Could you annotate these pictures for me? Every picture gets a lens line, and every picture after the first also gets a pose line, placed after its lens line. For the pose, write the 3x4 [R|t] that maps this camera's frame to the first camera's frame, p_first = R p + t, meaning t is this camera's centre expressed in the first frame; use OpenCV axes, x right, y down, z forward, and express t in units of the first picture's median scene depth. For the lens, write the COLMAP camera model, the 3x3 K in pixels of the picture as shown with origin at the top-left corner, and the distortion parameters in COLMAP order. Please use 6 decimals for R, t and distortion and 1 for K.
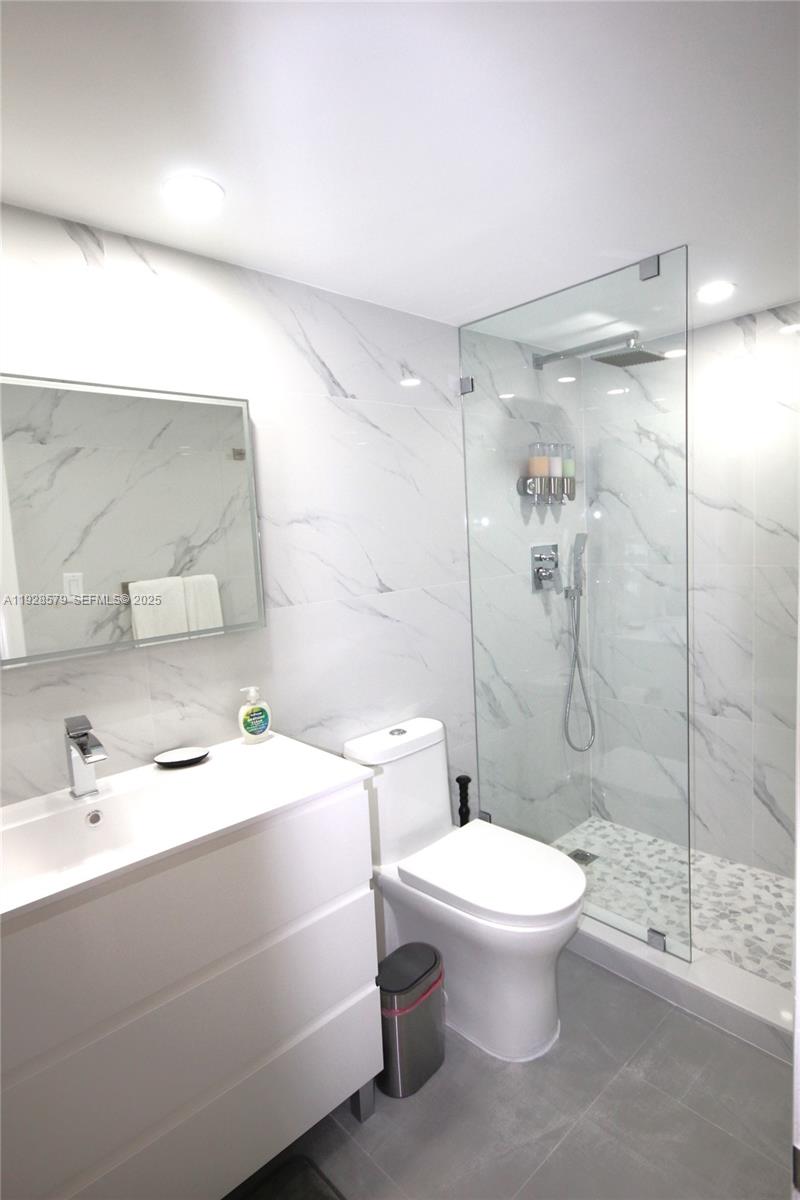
lens RADIAL K [[627.6, 0, 396.9], [0, 627.6, 595.2], [0, 0, 1]] dist [0.012483, 0.002726]
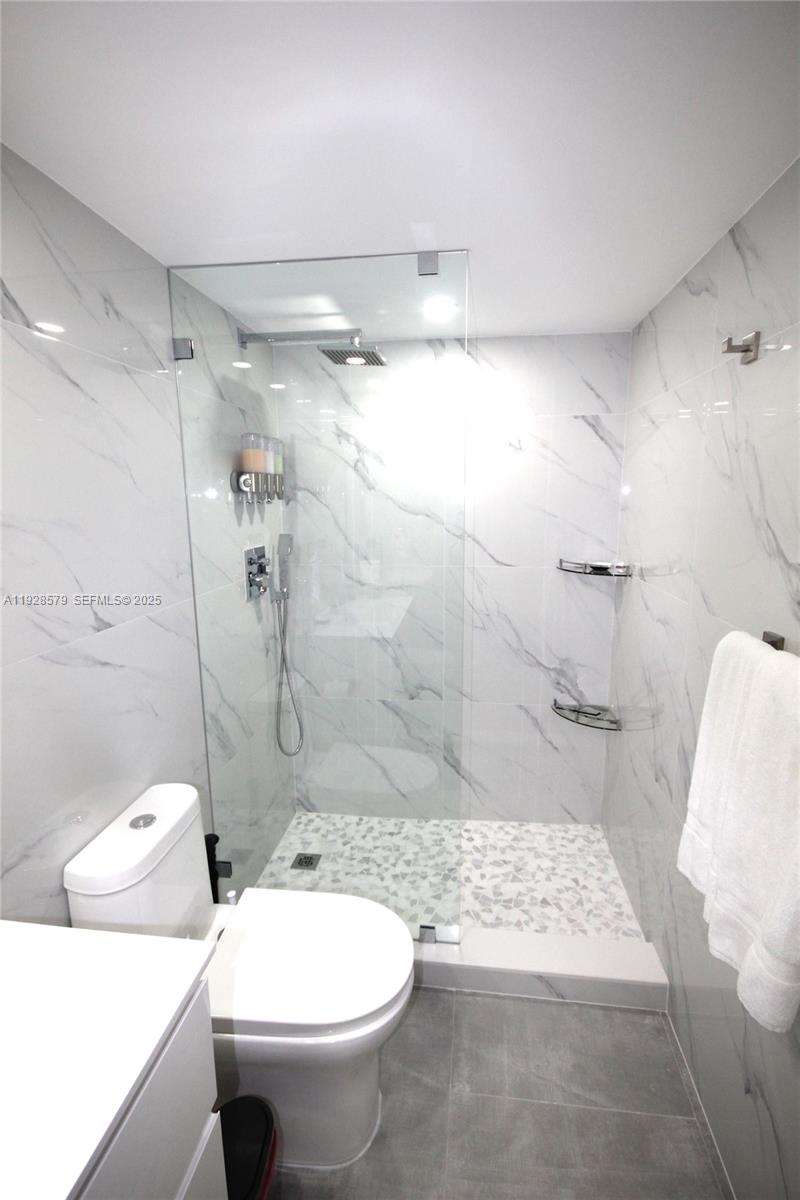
lens RADIAL K [[553.4, 0, 404.3], [0, 553.4, 600.7], [0, 0, 1]] dist [0.004355, -0.010250]
pose [[0.765497, -0.074784, 0.639079, -0.127295], [0.037901, 0.996739, 0.071239, -0.056534], [-0.642322, -0.030312, 0.765835, 0.265973]]
